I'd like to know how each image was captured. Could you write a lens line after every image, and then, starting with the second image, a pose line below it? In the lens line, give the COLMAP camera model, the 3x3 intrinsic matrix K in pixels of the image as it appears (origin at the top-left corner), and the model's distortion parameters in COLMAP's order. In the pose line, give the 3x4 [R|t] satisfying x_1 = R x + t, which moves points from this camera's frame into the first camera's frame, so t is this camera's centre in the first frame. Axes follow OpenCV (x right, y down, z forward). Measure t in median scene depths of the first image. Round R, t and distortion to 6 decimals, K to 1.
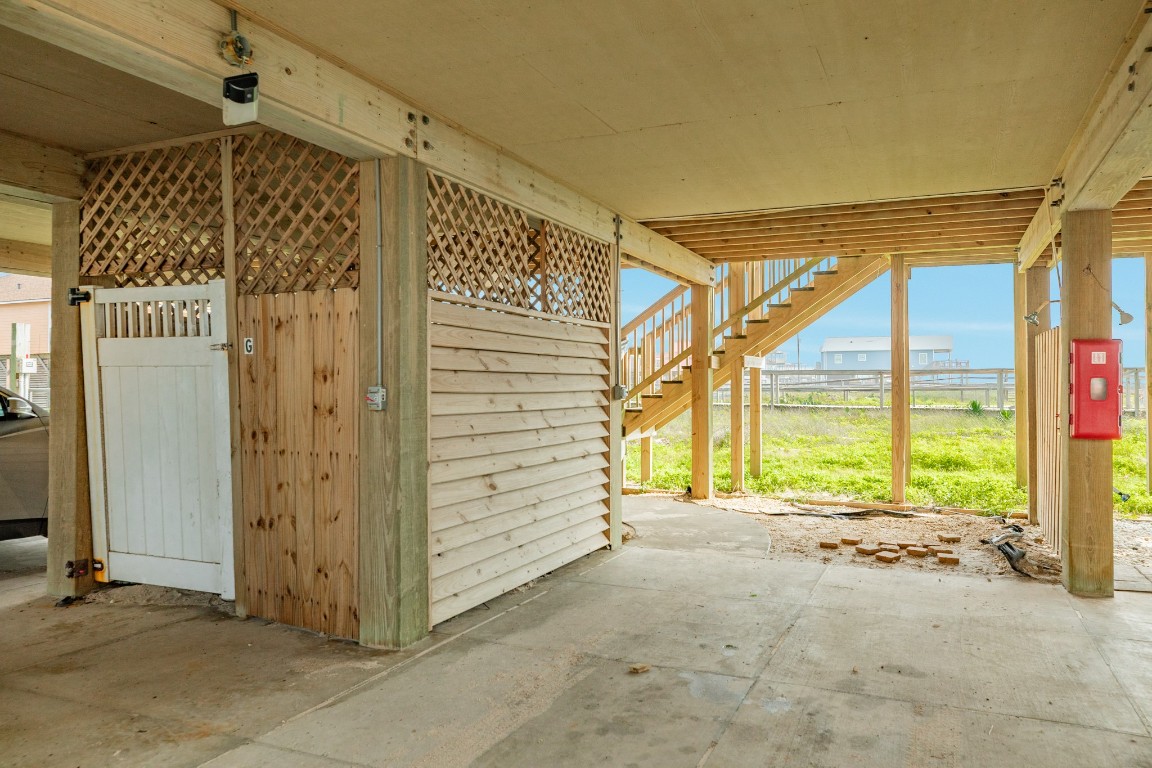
lens RADIAL K [[842.7, 0, 575.3], [0, 842.7, 364.0], [0, 0, 1]] dist [0.006353, 0.002212]
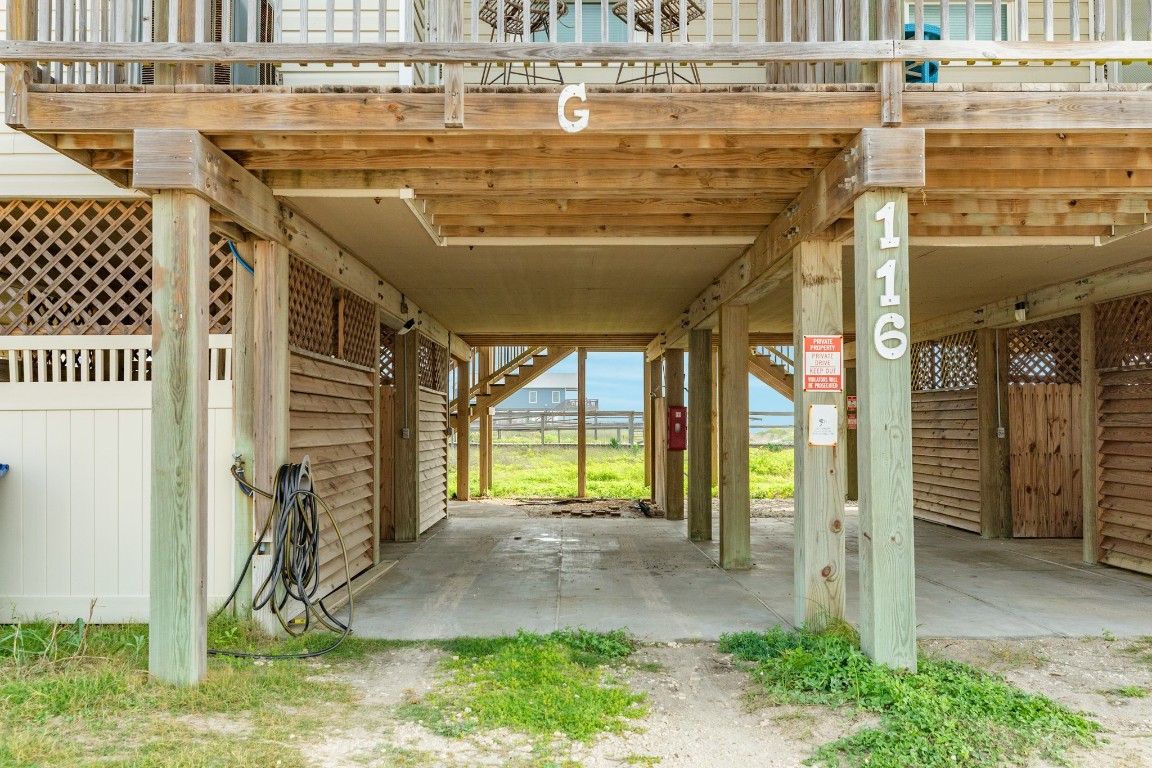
lens RADIAL K [[1030.6, 0, 576.0], [0, 1030.6, 384.0], [0, 0, 1]] dist [0.014212, 0.009166]
pose [[0.913415, 0.011818, 0.406858, -0.434051], [-0.005689, 0.999851, -0.016271, -0.024045], [-0.406990, 0.012547, 0.913346, -0.809904]]
